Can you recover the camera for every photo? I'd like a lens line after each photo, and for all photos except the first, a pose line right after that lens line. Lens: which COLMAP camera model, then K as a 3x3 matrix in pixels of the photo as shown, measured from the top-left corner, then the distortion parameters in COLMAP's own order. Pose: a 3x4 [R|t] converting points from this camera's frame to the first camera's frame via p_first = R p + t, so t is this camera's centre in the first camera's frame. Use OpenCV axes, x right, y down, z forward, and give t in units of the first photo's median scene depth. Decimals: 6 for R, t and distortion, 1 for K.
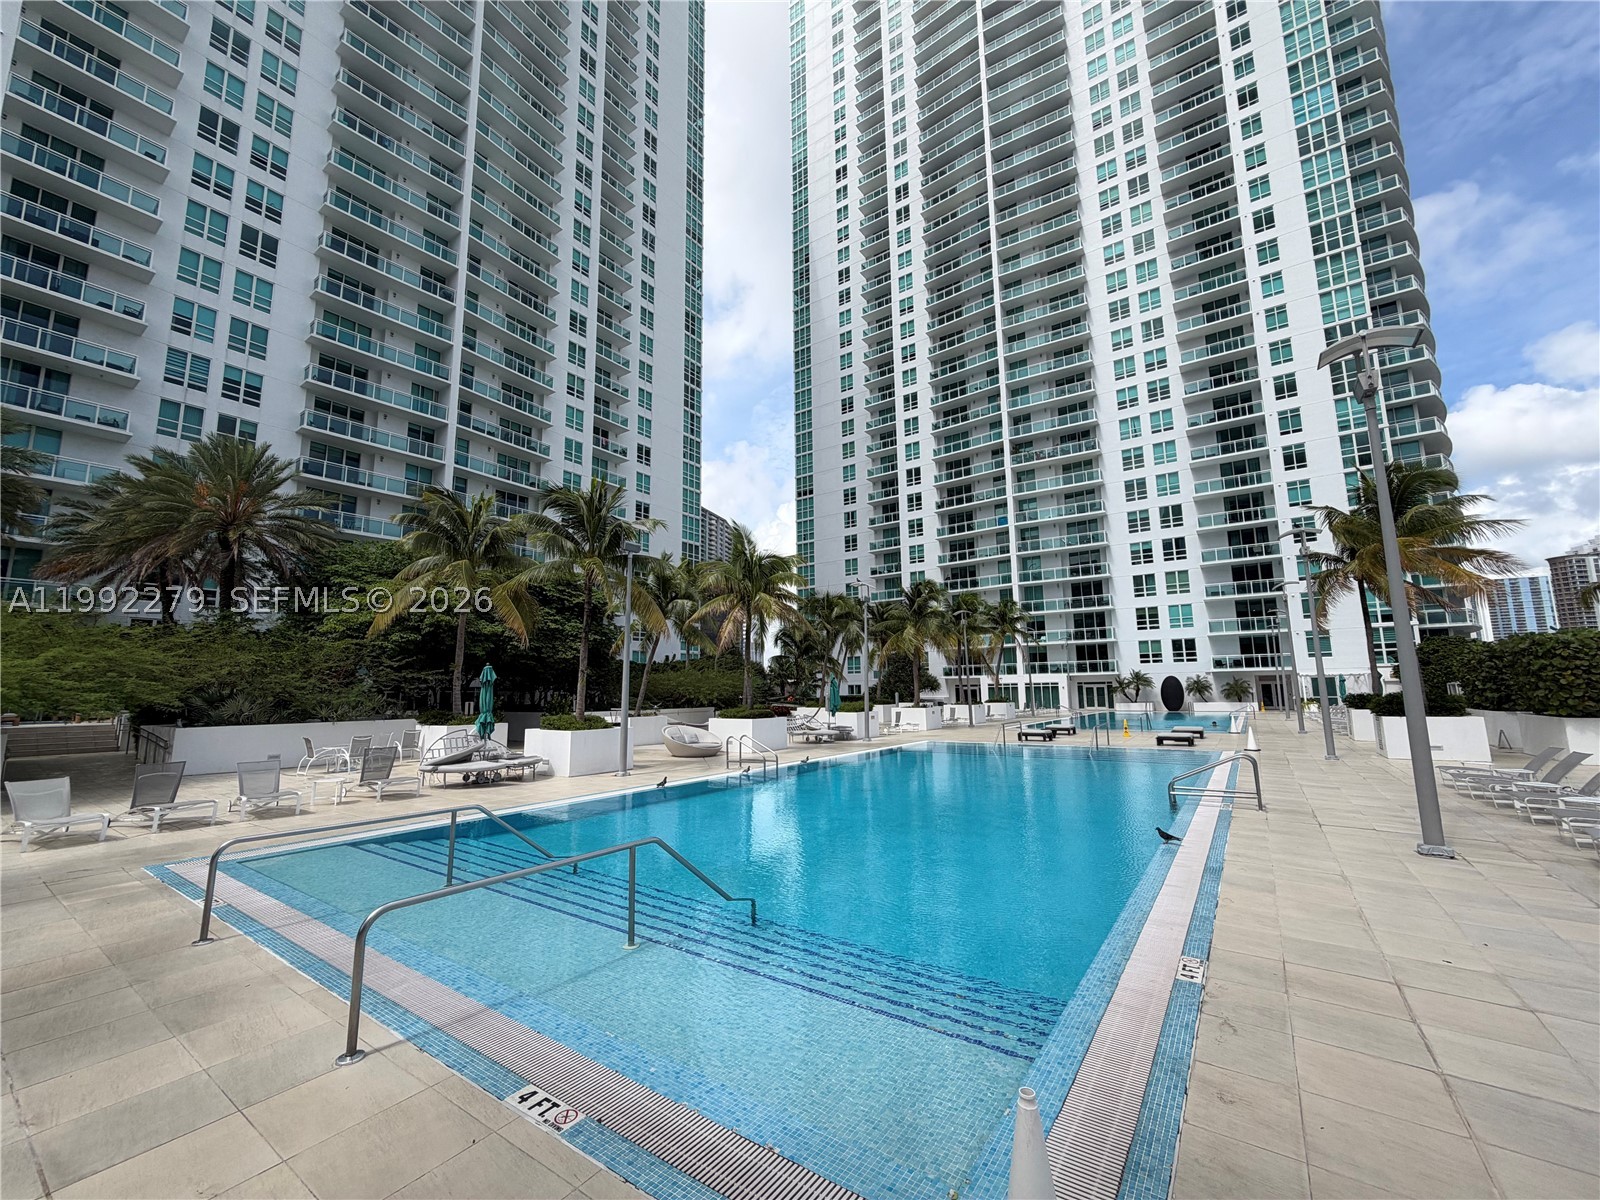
lens RADIAL K [[638.3, 0, 797.6], [0, 638.3, 603.6], [0, 0, 1]] dist [0.000656, -0.000333]
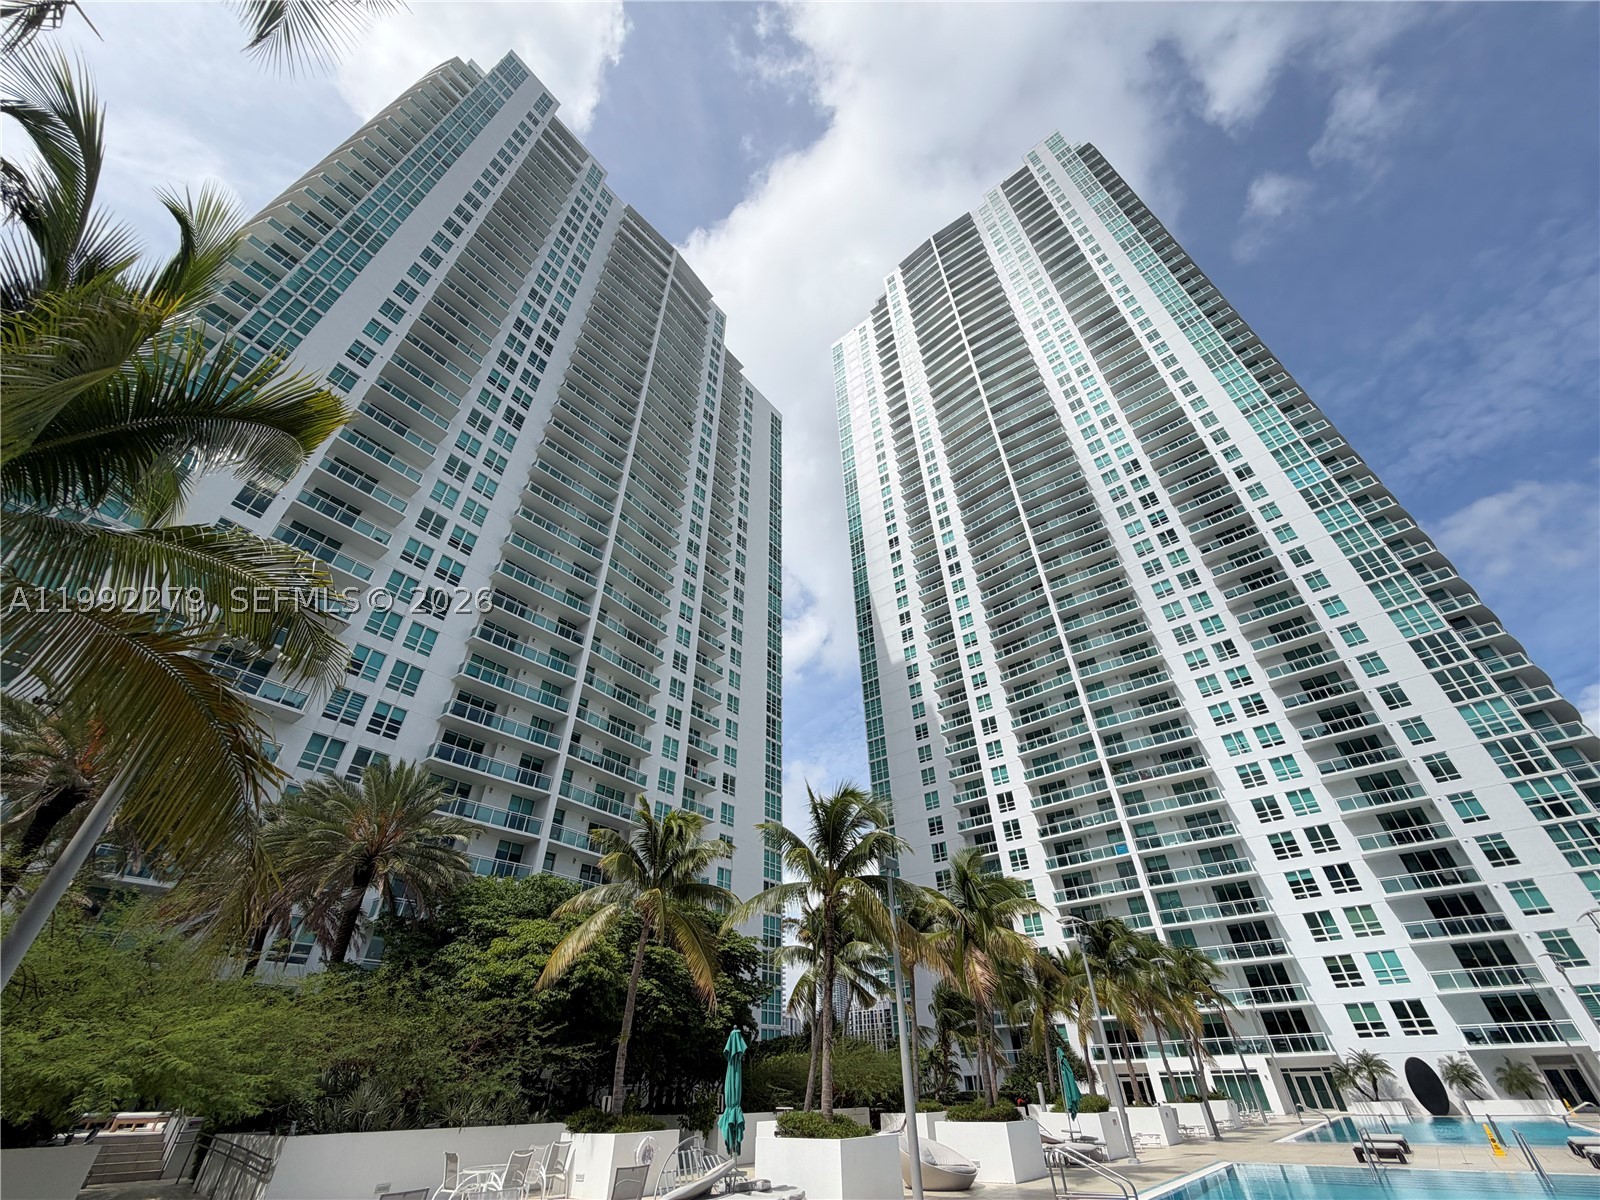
lens RADIAL K [[638.3, 0, 796.7], [0, 638.3, 601.3], [0, 0, 1]] dist [0.000656, -0.000333]
pose [[0.998567, -0.035396, -0.040130, -0.099232], [0.010900, 0.868779, -0.495080, 0.008480], [0.052388, 0.493933, 0.867920, 0.023056]]
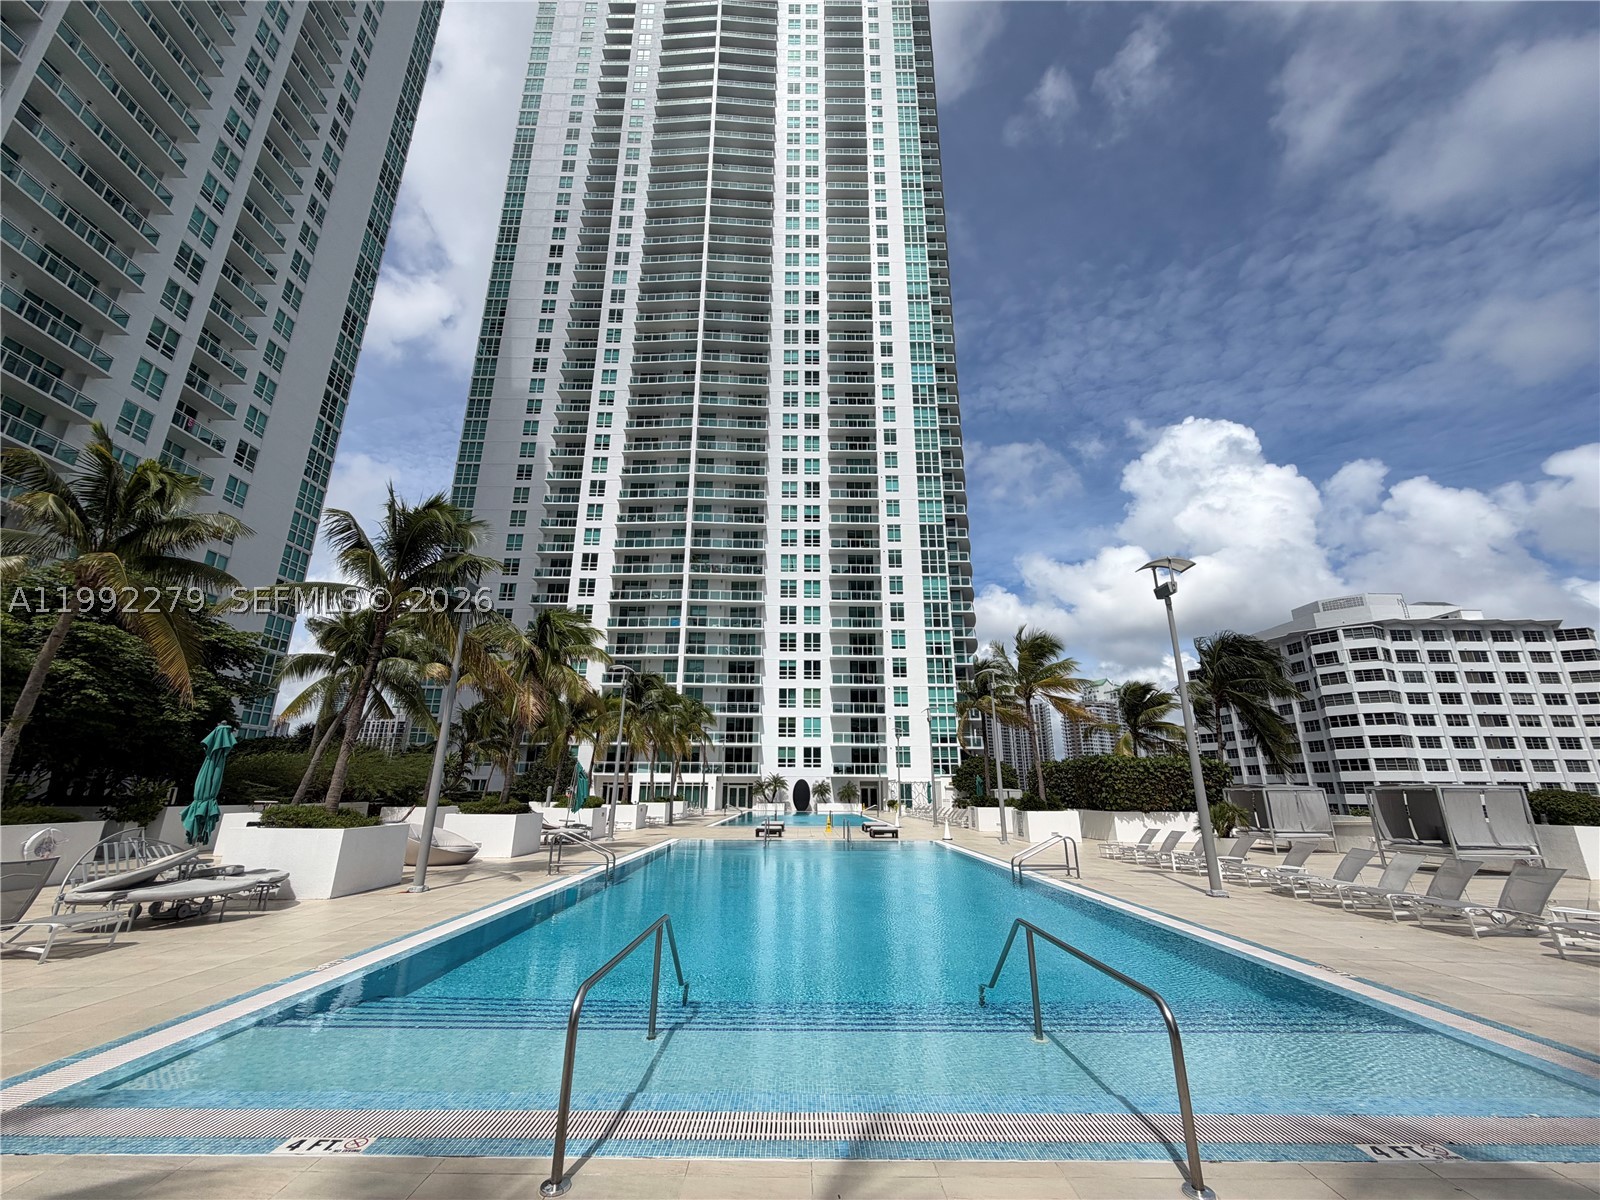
lens RADIAL K [[638.3, 0, 800.2], [0, 638.3, 602.8], [0, 0, 1]] dist [0.000656, -0.000333]
pose [[0.812462, 0.182978, 0.553556, -0.107196], [-0.096699, 0.978615, -0.181555, 0.010274], [-0.574939, 0.093978, 0.812781, 0.034589]]
